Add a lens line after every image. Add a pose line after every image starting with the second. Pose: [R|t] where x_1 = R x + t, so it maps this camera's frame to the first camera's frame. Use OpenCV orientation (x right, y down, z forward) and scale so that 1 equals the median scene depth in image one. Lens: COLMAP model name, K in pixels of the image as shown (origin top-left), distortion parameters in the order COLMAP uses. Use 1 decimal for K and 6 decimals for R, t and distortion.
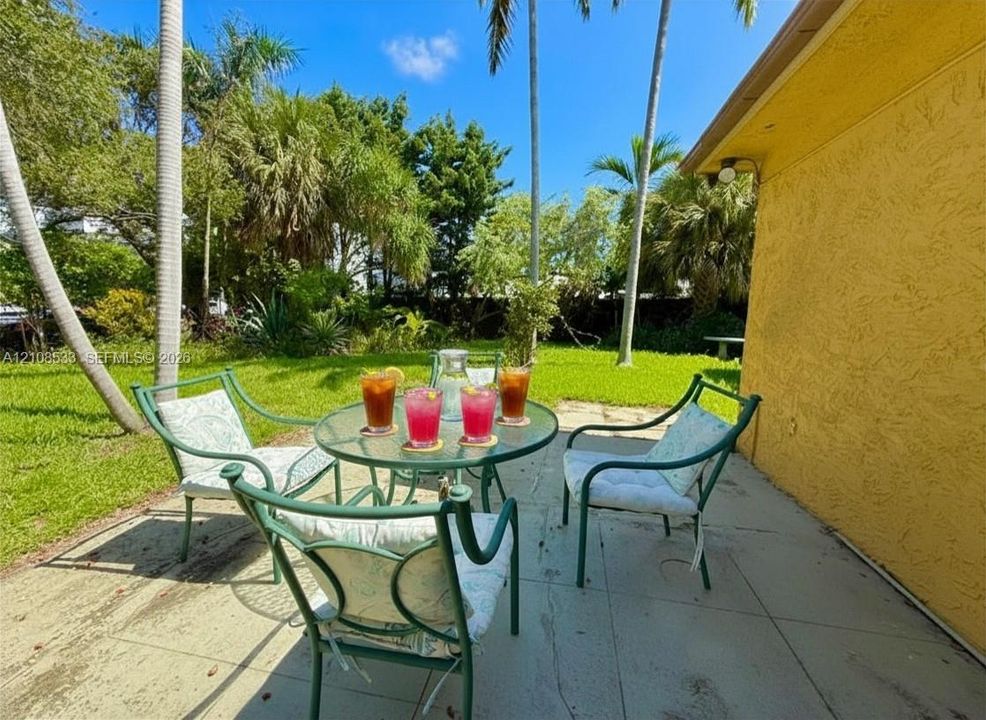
lens RADIAL K [[403.0, 0, 493.1], [0, 403.0, 356.8], [0, 0, 1]] dist [-0.001411, -0.000048]
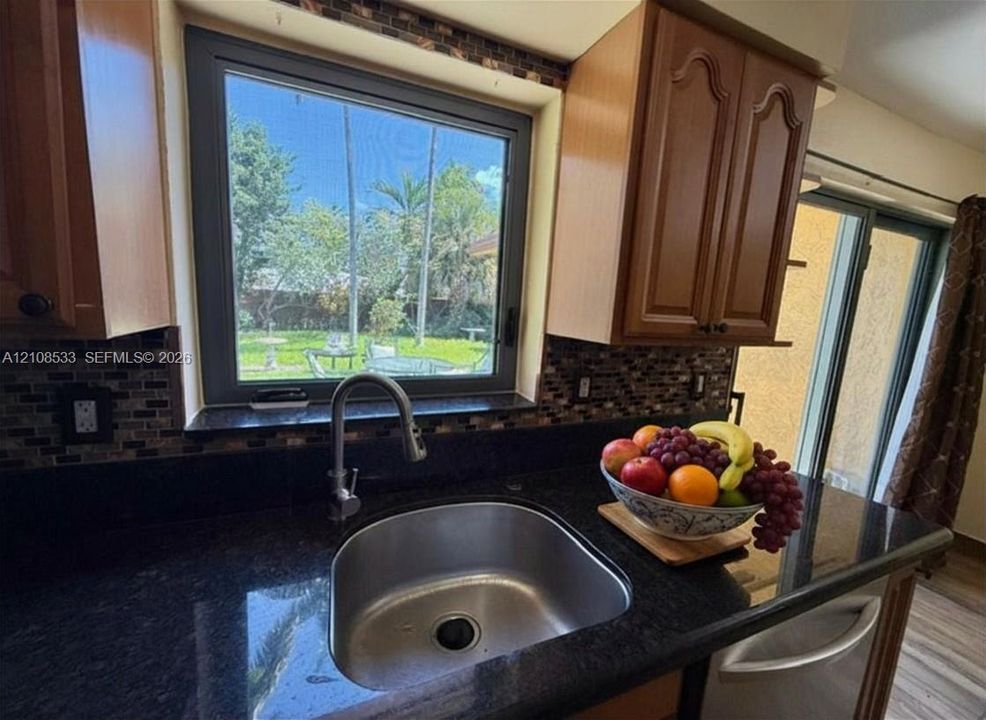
lens RADIAL K [[403.0, 0, 492.9], [0, 403.0, 361.3], [0, 0, 1]] dist [-0.001411, -0.000048]
pose [[0.817294, -0.054158, 0.573671, -0.273187], [0.029279, 0.998190, 0.052522, 0.000838], [-0.575477, -0.026130, 0.817400, -0.338440]]
